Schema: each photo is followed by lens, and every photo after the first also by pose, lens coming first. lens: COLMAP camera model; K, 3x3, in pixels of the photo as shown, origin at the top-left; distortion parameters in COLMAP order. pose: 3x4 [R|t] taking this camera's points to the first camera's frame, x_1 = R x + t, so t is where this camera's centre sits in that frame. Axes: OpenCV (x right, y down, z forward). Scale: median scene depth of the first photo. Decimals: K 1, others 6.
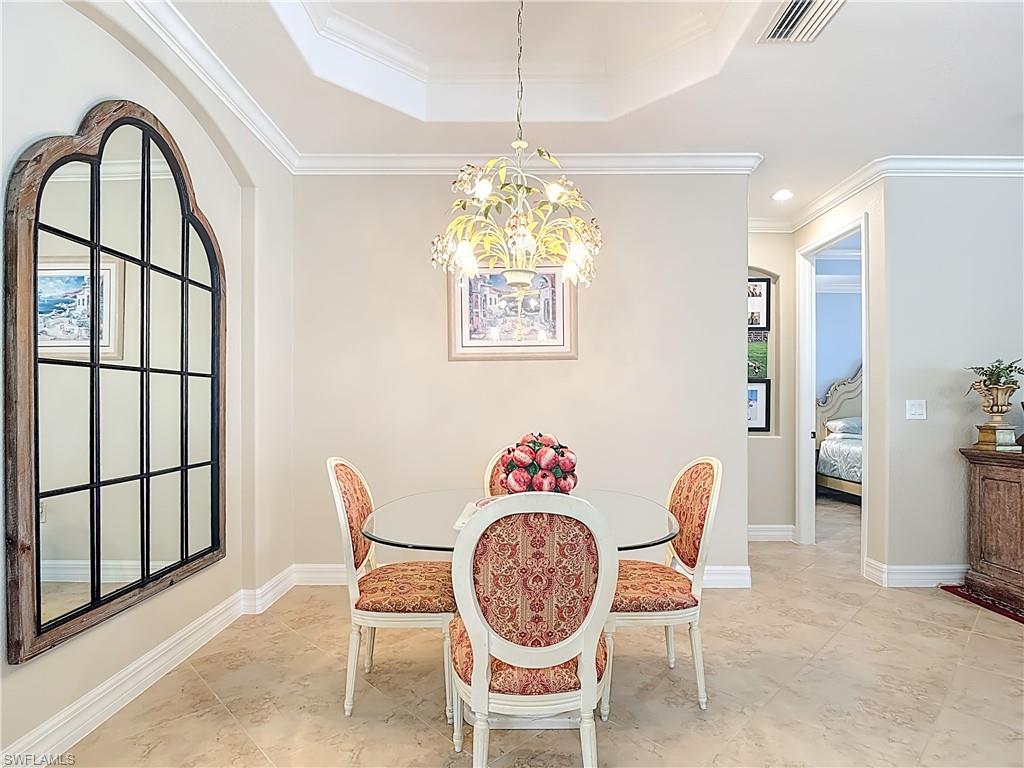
lens RADIAL K [[541.5, 0, 506.0], [0, 541.5, 393.6], [0, 0, 1]] dist [0.003460, -0.017580]
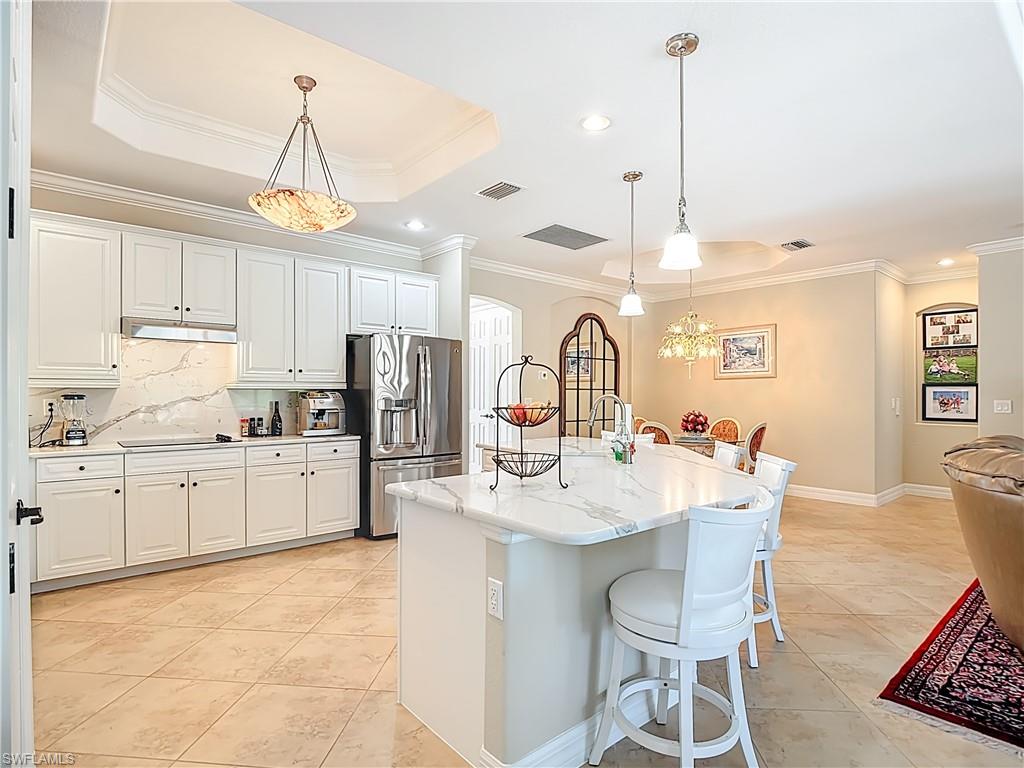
lens RADIAL K [[541.5, 0, 504.4], [0, 541.5, 388.8], [0, 0, 1]] dist [0.003460, -0.017580]
pose [[0.646207, -0.004922, -0.763146, 0.997457], [0.009131, 0.999957, 0.001282, -0.034880], [0.763107, -0.007796, 0.646225, -1.029044]]
